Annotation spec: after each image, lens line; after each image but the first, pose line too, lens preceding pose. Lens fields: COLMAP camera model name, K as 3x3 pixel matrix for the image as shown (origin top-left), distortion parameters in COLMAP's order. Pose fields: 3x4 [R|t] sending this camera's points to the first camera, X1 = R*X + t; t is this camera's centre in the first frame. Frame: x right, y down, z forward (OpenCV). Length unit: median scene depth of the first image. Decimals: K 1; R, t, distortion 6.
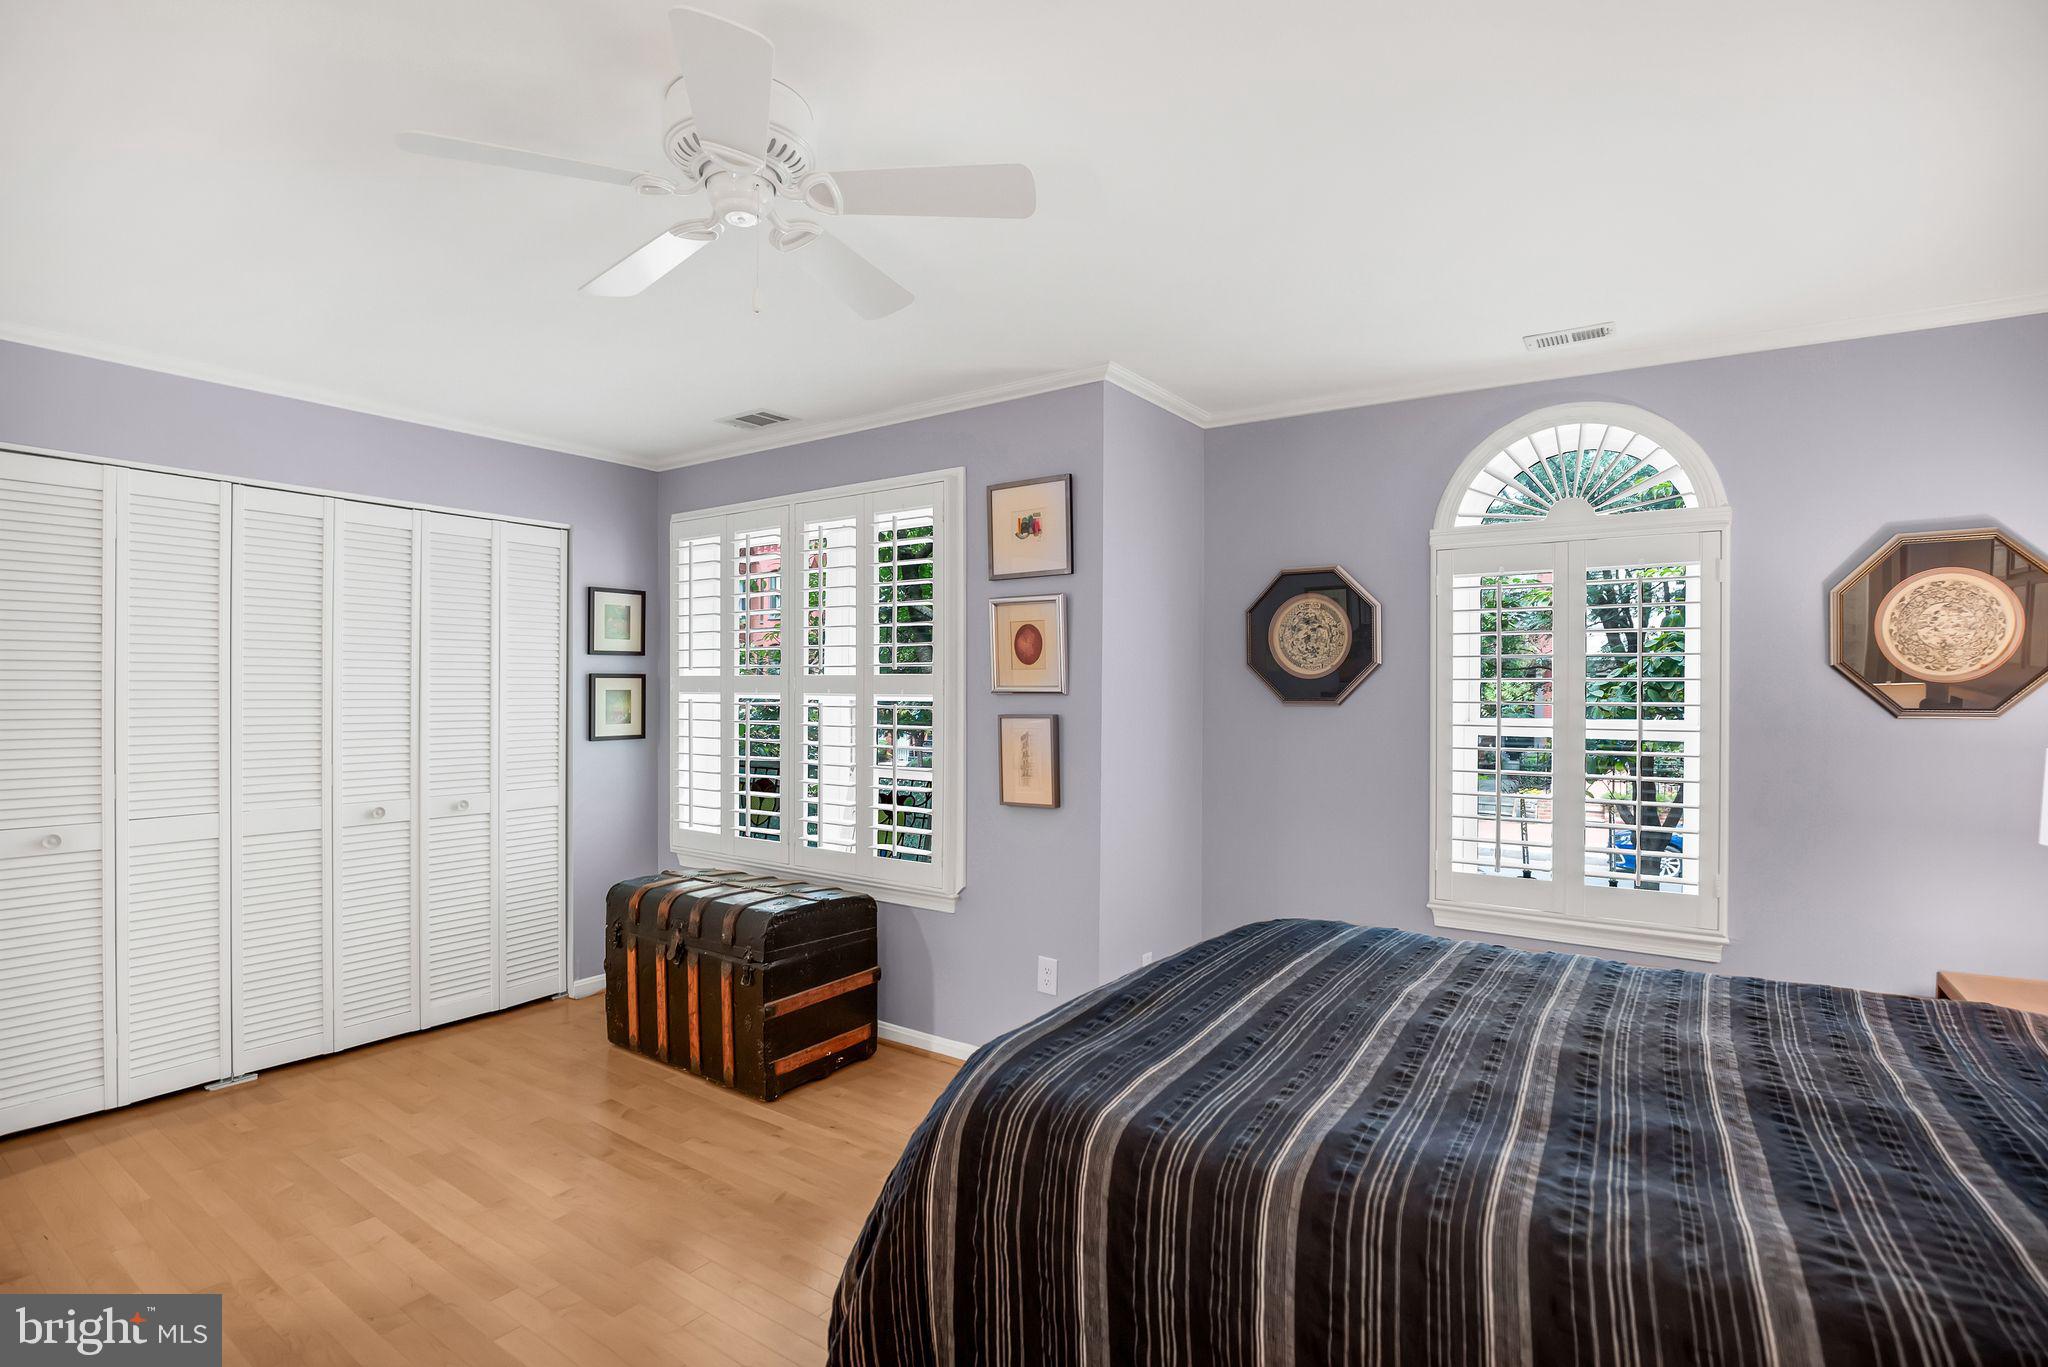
lens RADIAL K [[955.6, 0, 982.7], [0, 955.6, 693.7], [0, 0, 1]] dist [-0.034404, 0.001669]
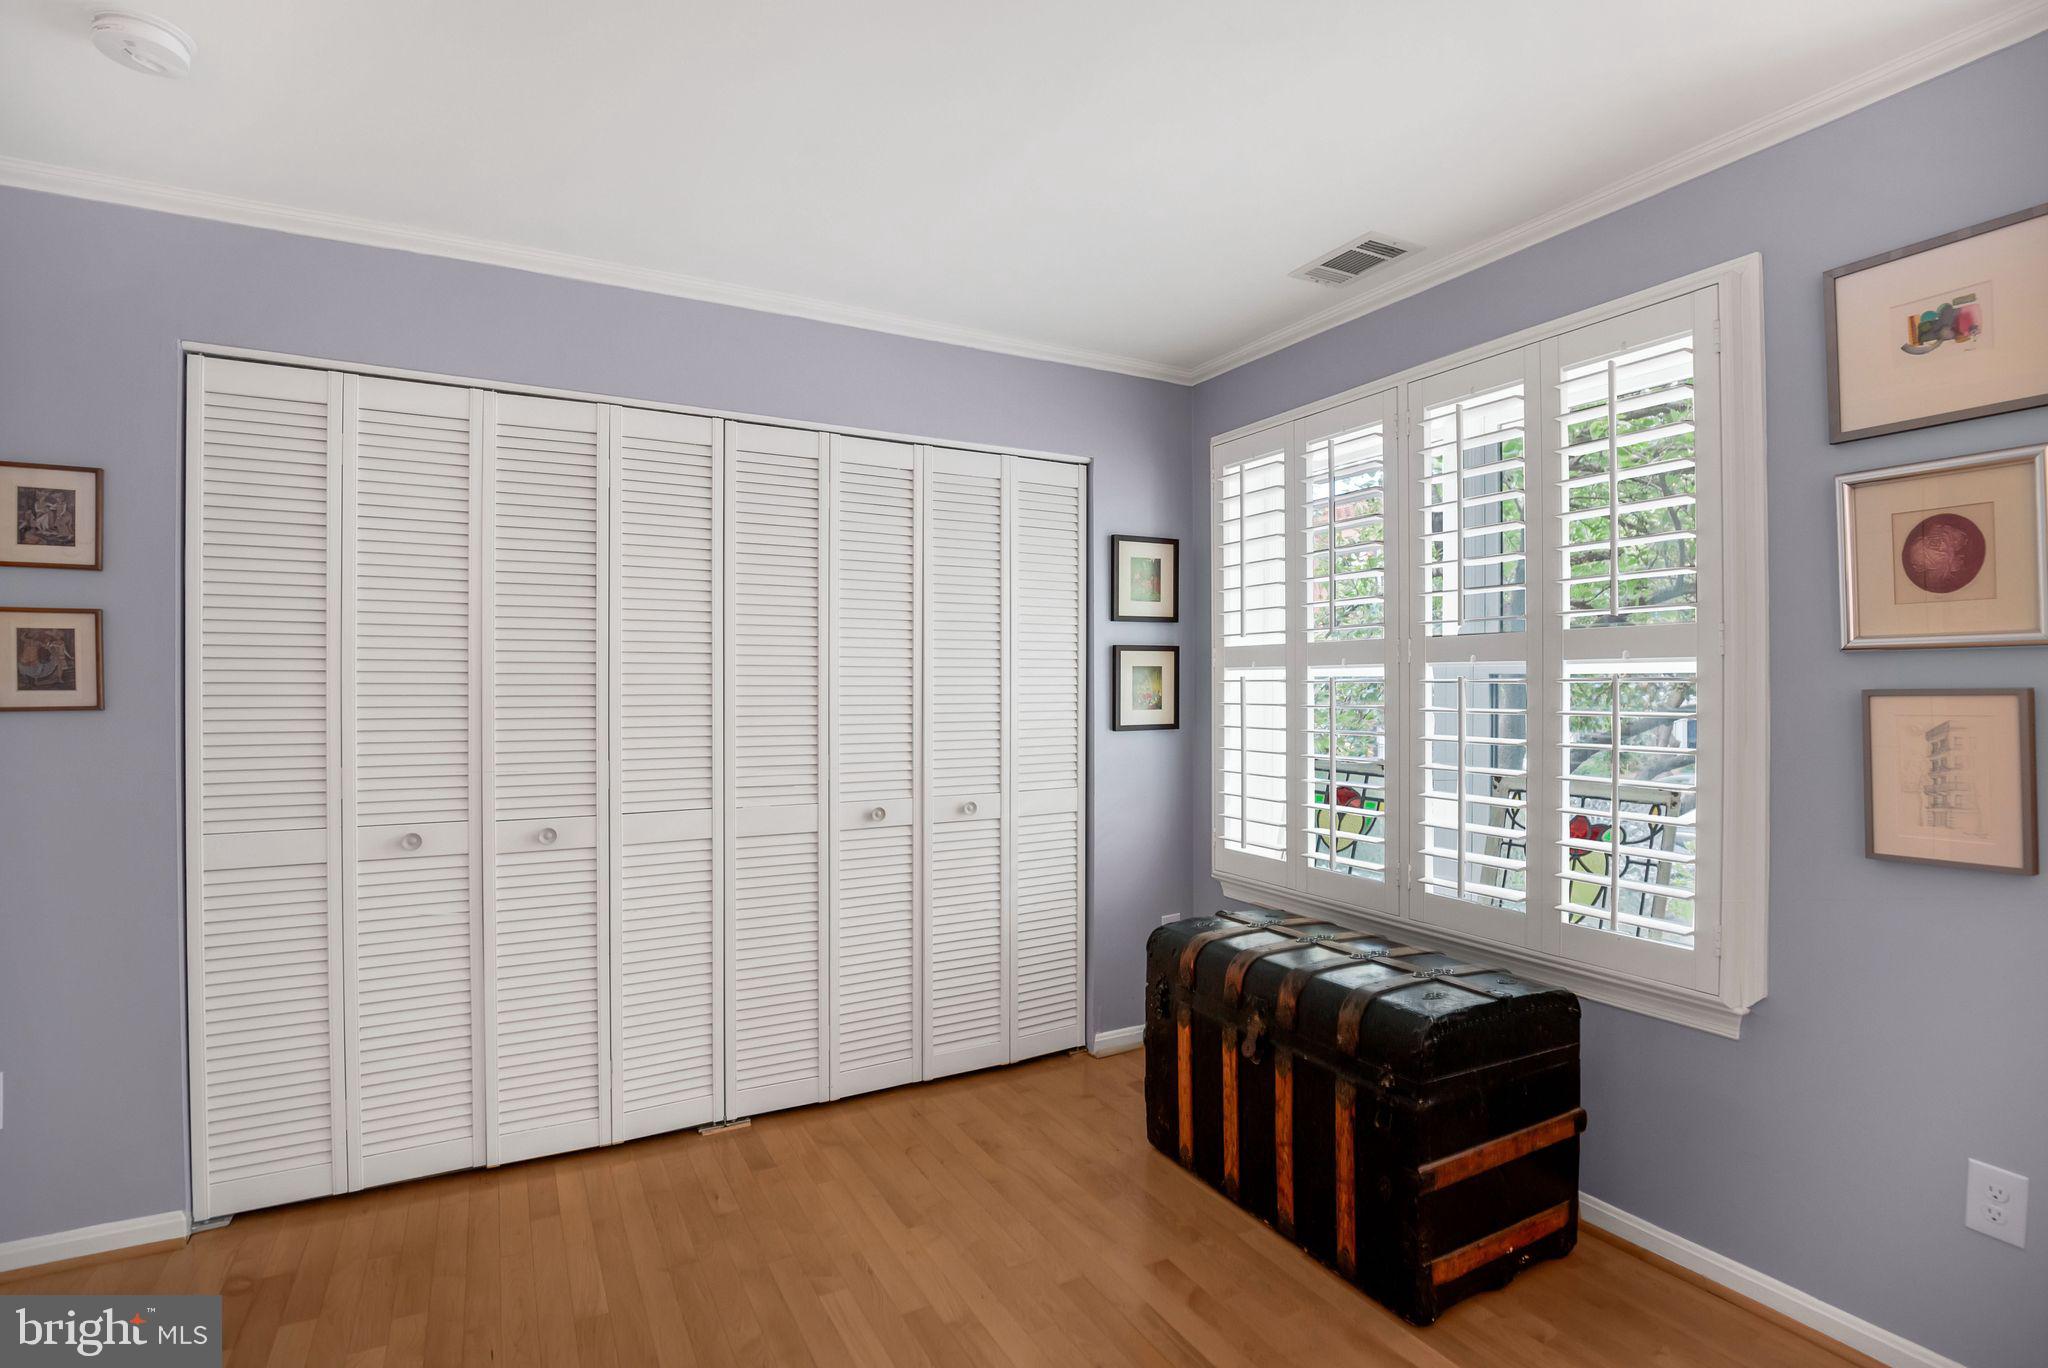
lens RADIAL K [[955.6, 0, 1011.5], [0, 955.6, 687.0], [0, 0, 1]] dist [-0.034404, 0.001669]
pose [[0.899441, -0.004968, -0.437014, -0.174625], [0.004000, 0.999987, -0.003136, 0.018937], [0.437024, 0.001073, 0.899449, 0.304640]]
